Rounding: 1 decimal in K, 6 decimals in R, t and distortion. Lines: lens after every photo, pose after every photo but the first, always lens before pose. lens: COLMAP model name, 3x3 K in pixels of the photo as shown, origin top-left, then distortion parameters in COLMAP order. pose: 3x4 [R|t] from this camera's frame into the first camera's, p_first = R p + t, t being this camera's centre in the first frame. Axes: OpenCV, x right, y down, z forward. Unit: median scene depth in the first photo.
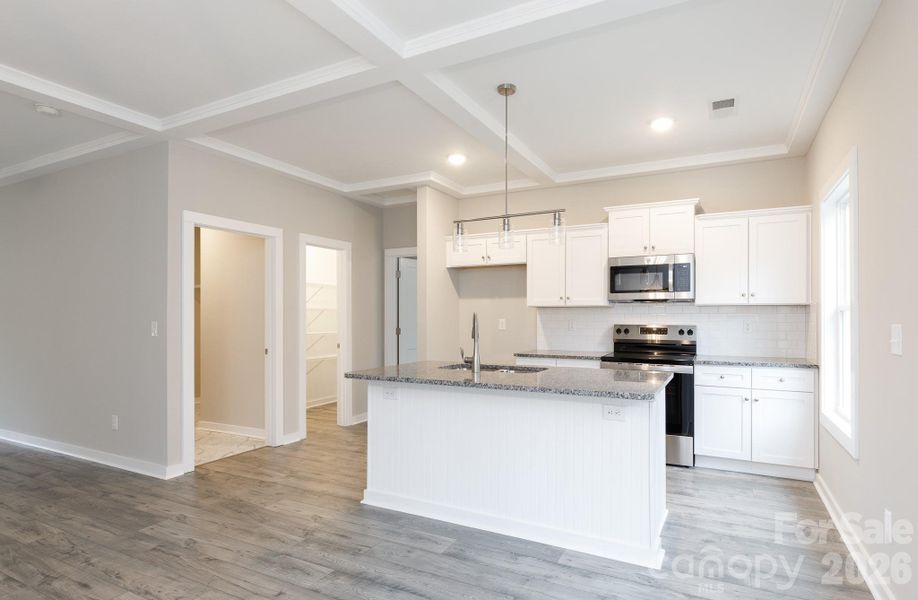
lens RADIAL K [[483.8, 0, 476.9], [0, 483.8, 314.5], [0, 0, 1]] dist [-0.000924, 0.000484]
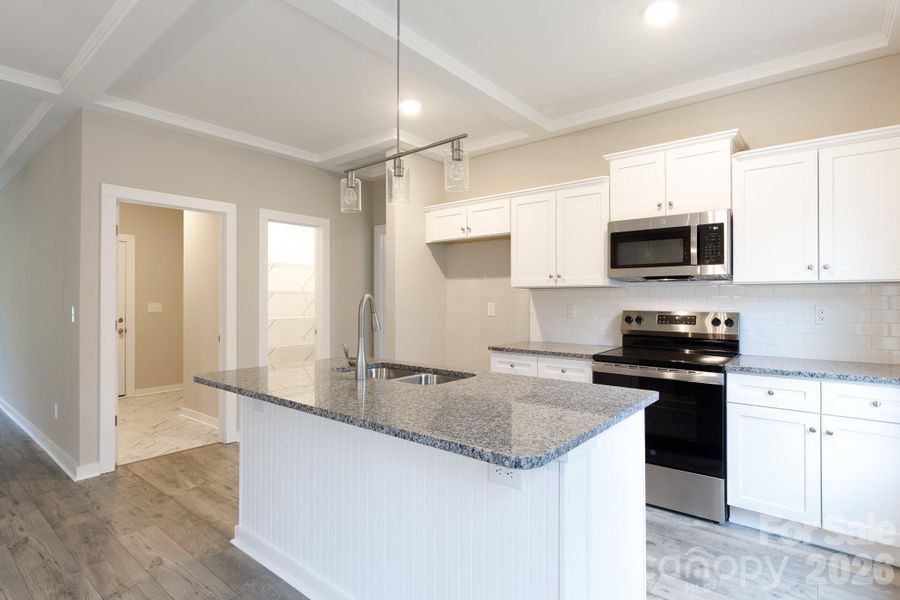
lens RADIAL K [[460.2, 0, 452.1], [0, 460.2, 294.0], [0, 0, 1]] dist [-0.003362, 0.003004]
pose [[0.976294, -0.003451, -0.216423, 0.198414], [0.001844, 0.999969, -0.007627, -0.000190], [0.216443, 0.007047, 0.976270, 0.267753]]
